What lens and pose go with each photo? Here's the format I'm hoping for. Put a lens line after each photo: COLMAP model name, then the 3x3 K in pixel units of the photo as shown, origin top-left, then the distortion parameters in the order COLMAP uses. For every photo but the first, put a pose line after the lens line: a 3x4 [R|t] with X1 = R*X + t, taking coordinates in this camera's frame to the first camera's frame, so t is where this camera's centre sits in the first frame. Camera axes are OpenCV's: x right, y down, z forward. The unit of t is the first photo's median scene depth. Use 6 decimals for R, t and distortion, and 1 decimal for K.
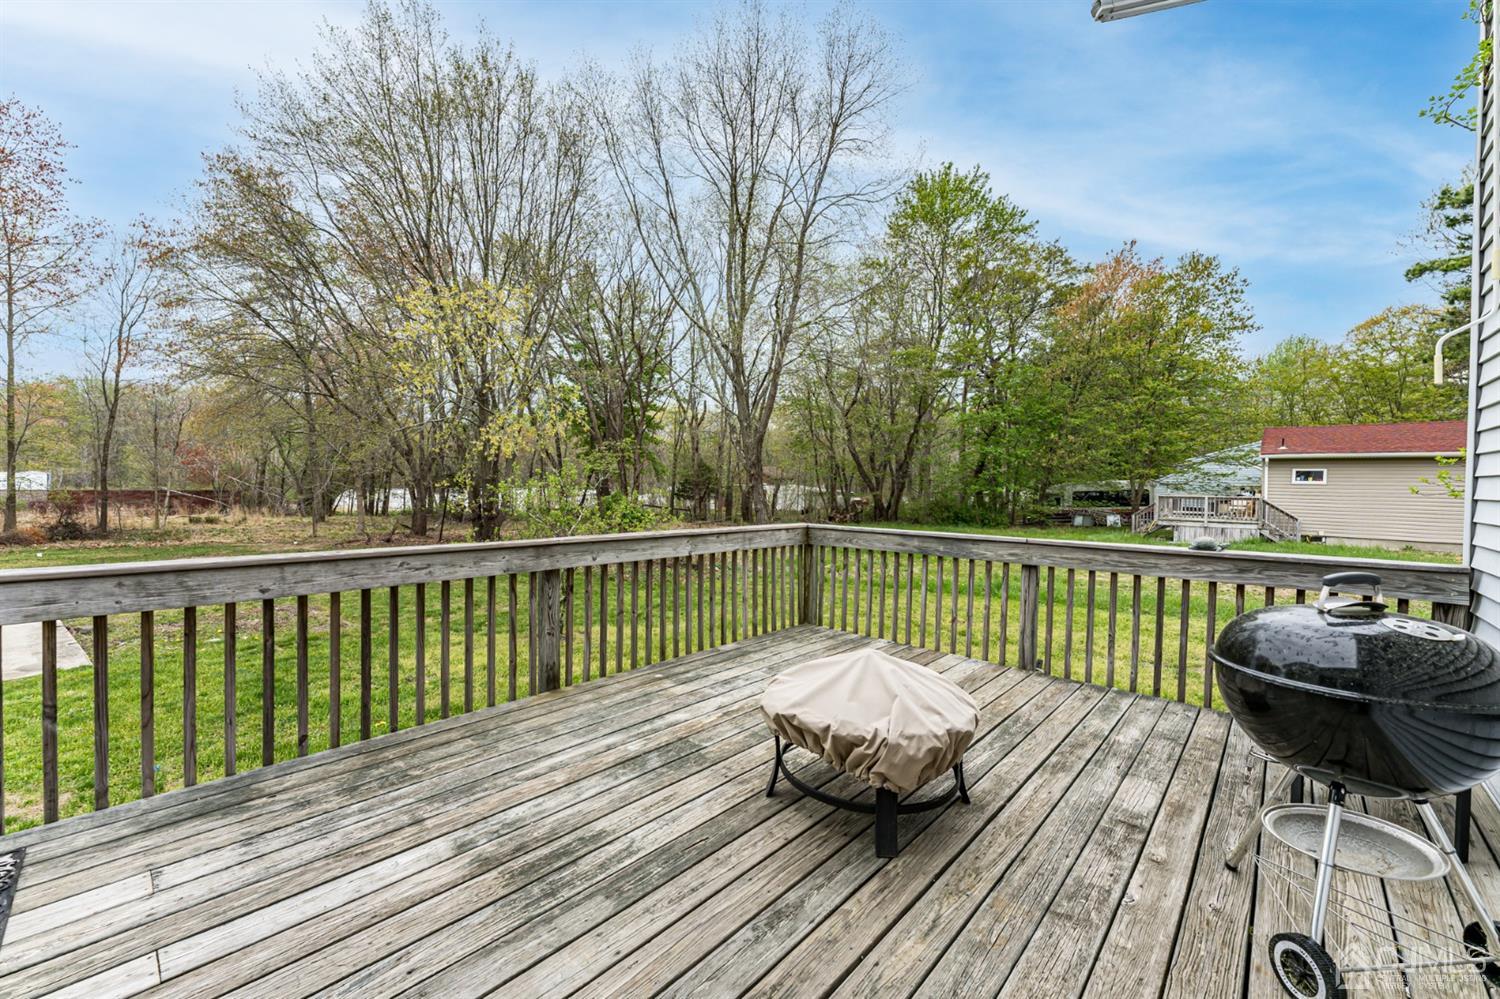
lens RADIAL K [[598.0, 0, 741.8], [0, 598.0, 501.5], [0, 0, 1]] dist [0.002441, -0.000701]
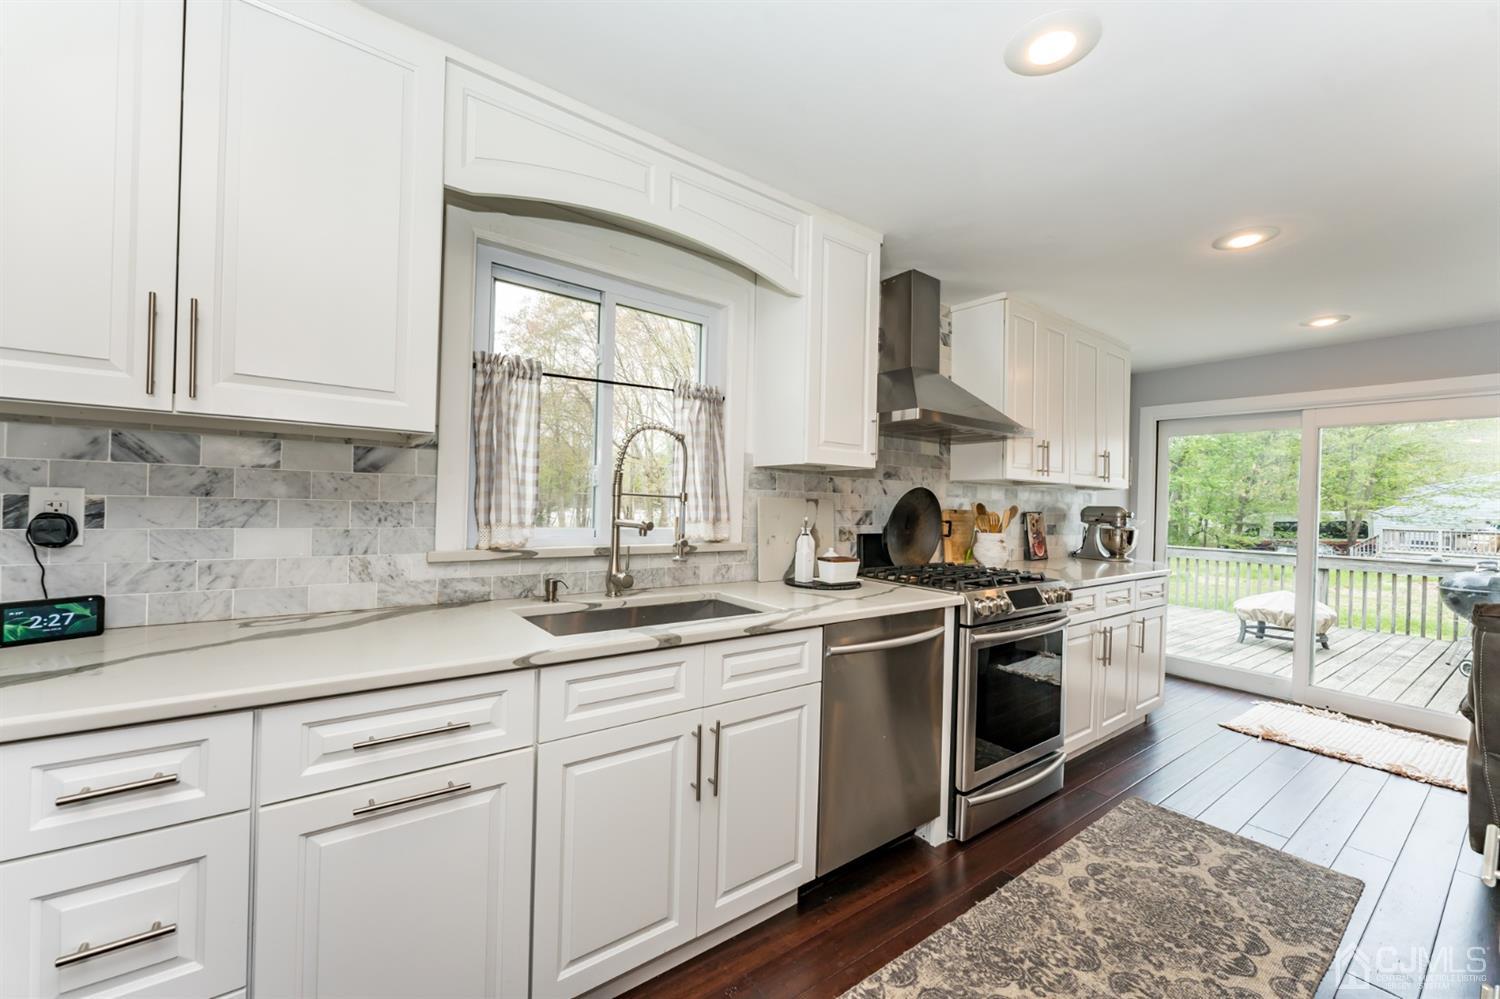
lens RADIAL K [[598.0, 0, 746.2], [0, 598.0, 500.7], [0, 0, 1]] dist [0.002441, -0.000701]
pose [[0.980042, 0.010991, -0.198485, -0.128640], [-0.018346, 0.999210, -0.035254, -0.001108], [0.197941, 0.038192, 0.979470, -0.168369]]
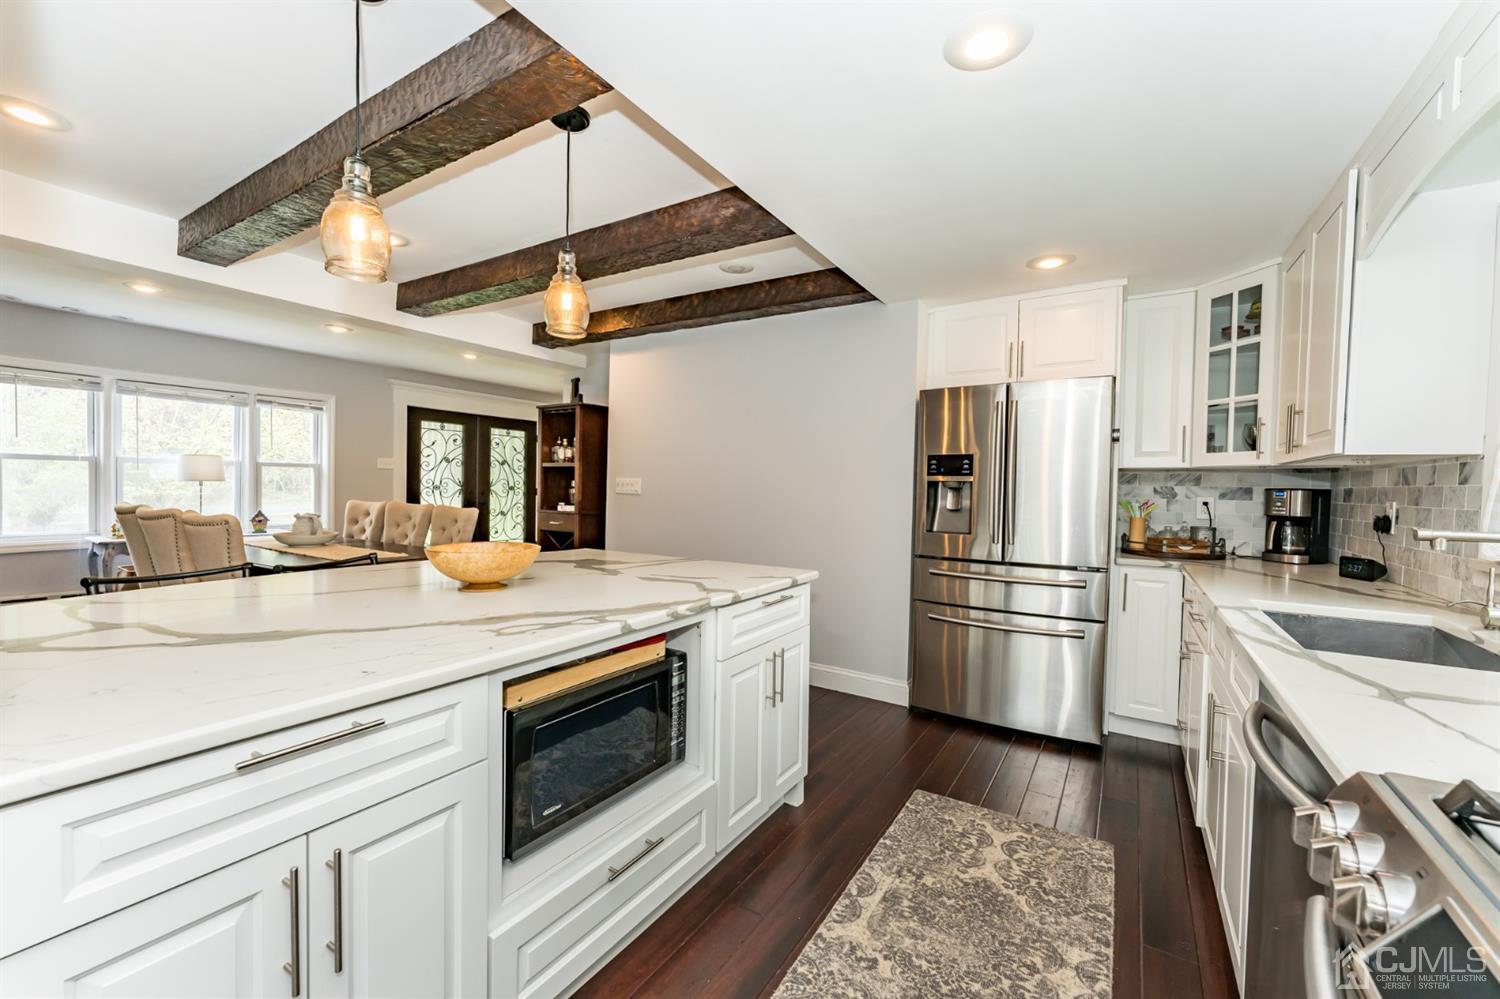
lens RADIAL K [[598.0, 0, 755.9], [0, 598.0, 504.2], [0, 0, 1]] dist [0.002441, -0.000701]
pose [[-0.985667, -0.028831, -0.166220, -0.089905], [-0.039360, 0.997398, 0.060402, -0.003865], [0.164046, 0.066079, -0.984237, -0.071477]]
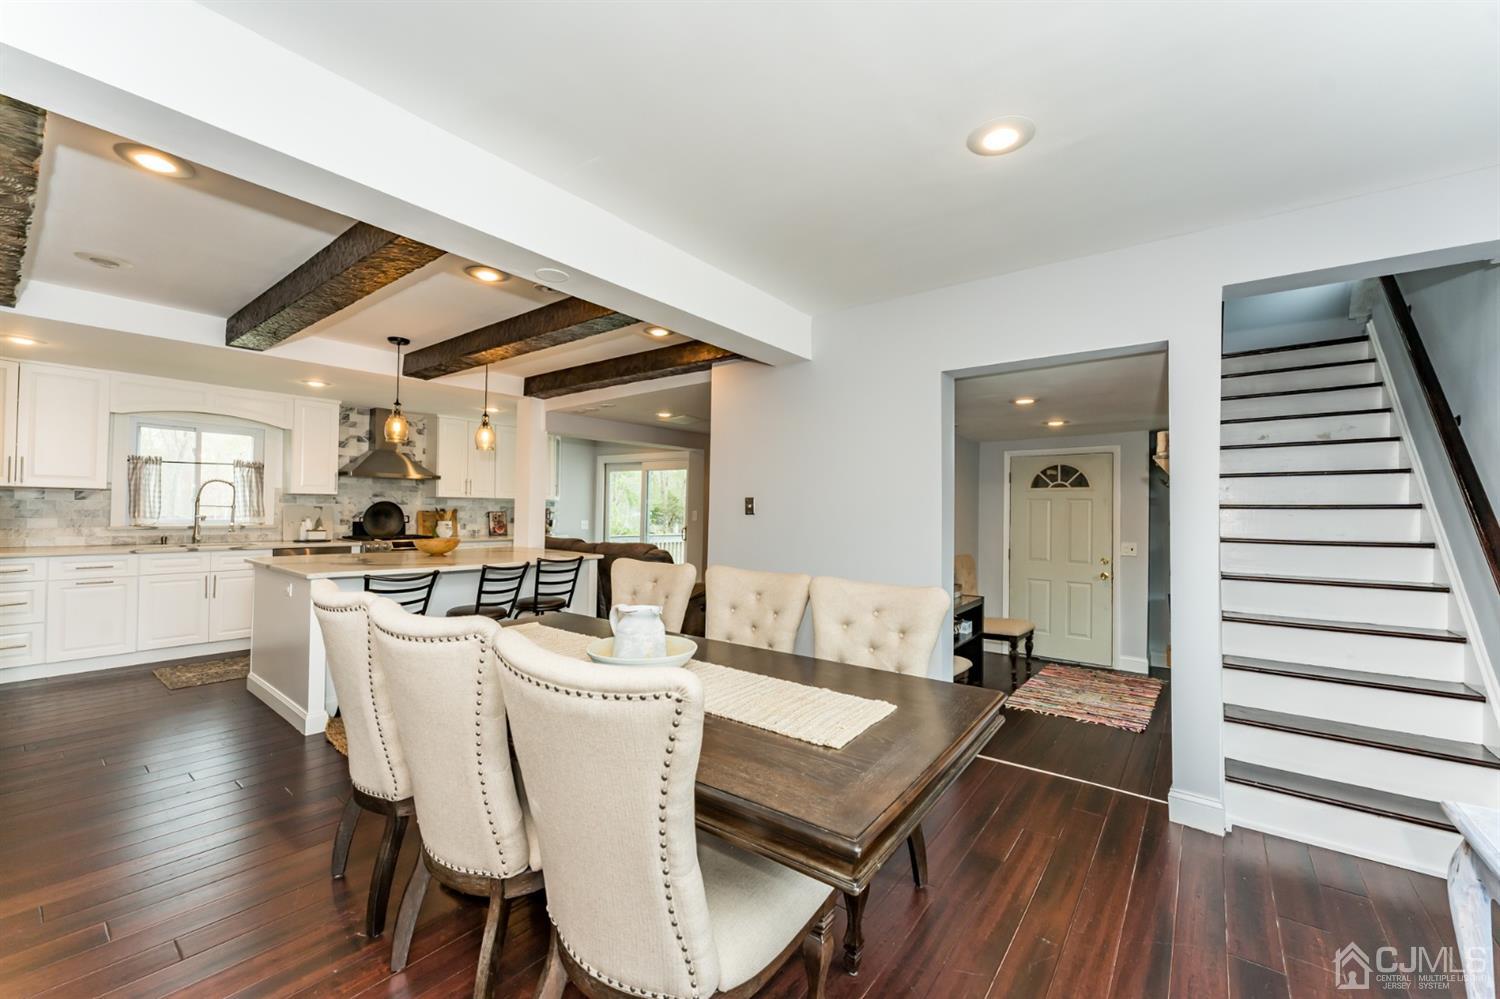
lens RADIAL K [[598.0, 0, 750.6], [0, 598.0, 501.0], [0, 0, 1]] dist [0.002441, -0.000701]
pose [[0.997184, 0.006001, 0.074756, -0.002372], [-0.002885, 0.999125, -0.041722, 0.001659], [-0.074941, 0.041389, 0.996329, -0.299273]]
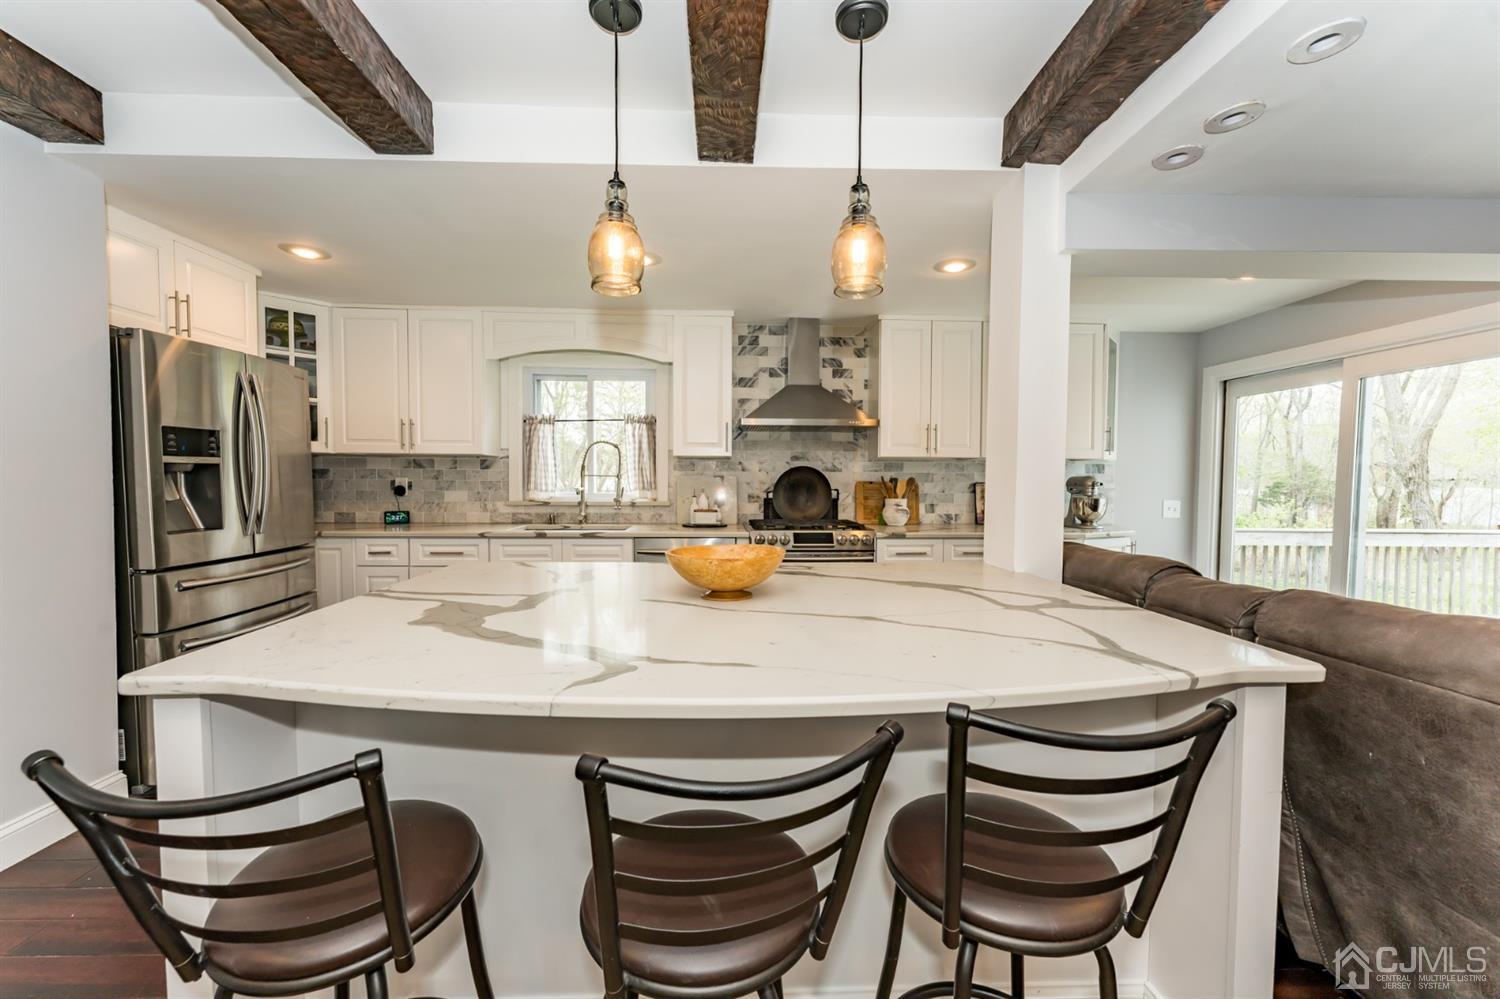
lens RADIAL K [[598.0, 0, 745.2], [0, 598.0, 501.2], [0, 0, 1]] dist [0.002441, -0.000701]
pose [[0.698524, 0.017766, -0.715366, -0.029996], [-0.018812, 0.999802, 0.006461, 0.000398], [0.715339, 0.008945, 0.698720, -0.175932]]
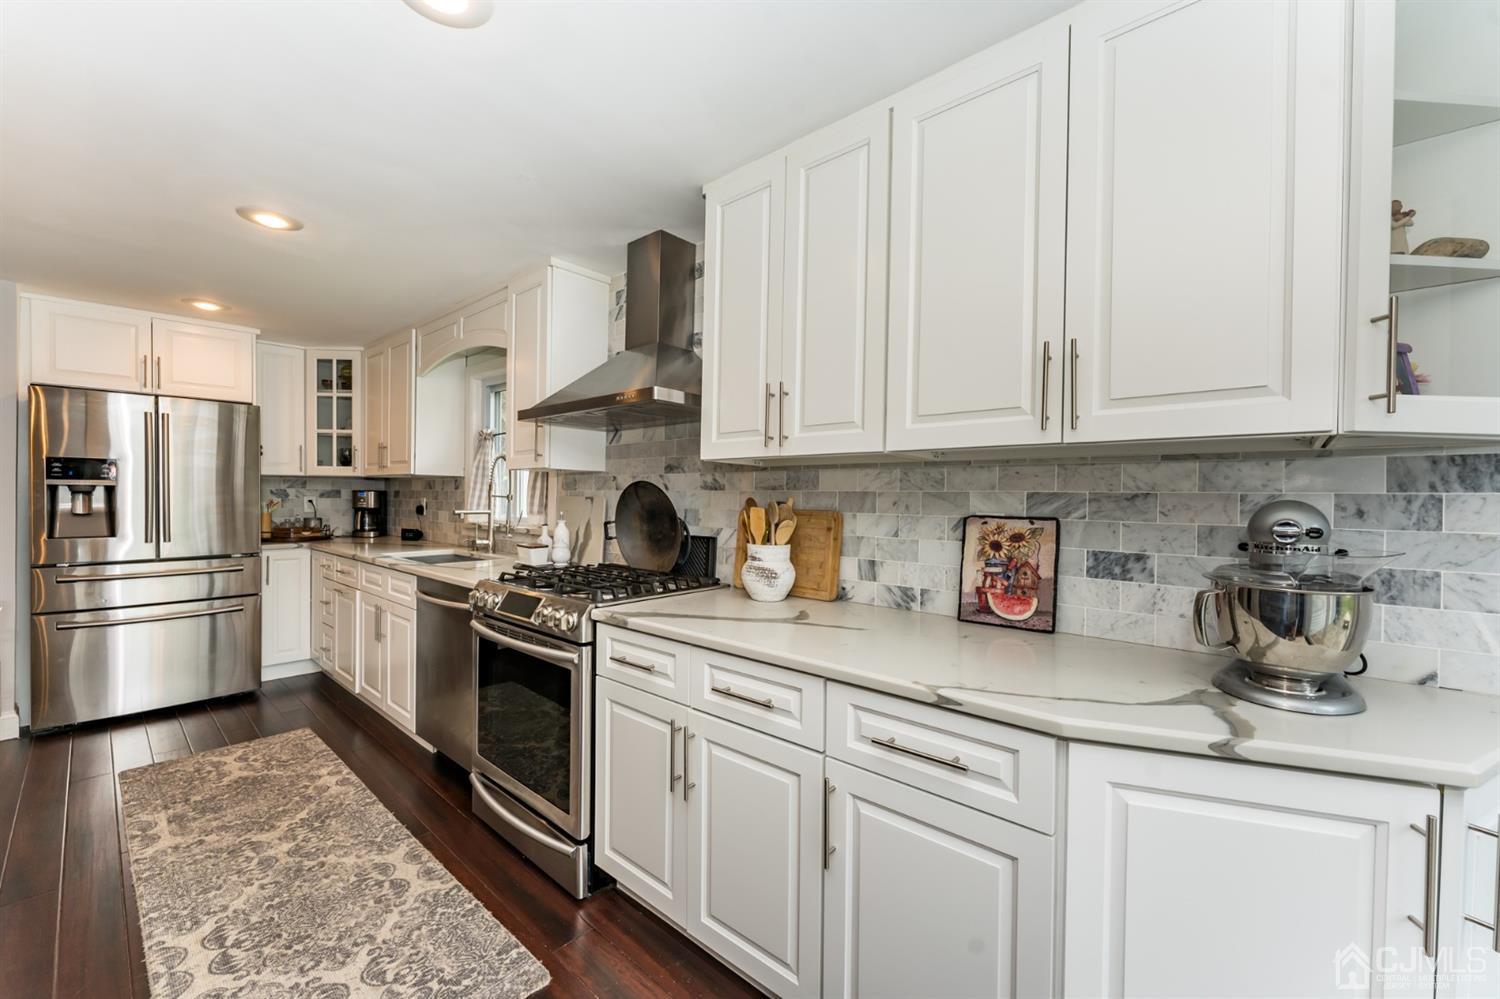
lens RADIAL K [[598.0, 0, 744.3], [0, 598.0, 499.7], [0, 0, 1]] dist [0.002441, -0.000701]
pose [[-0.008789, -0.009456, -0.999917, -0.036975], [-0.042978, 0.999035, -0.009070, -0.004303], [0.999037, 0.042895, -0.009186, -0.054054]]
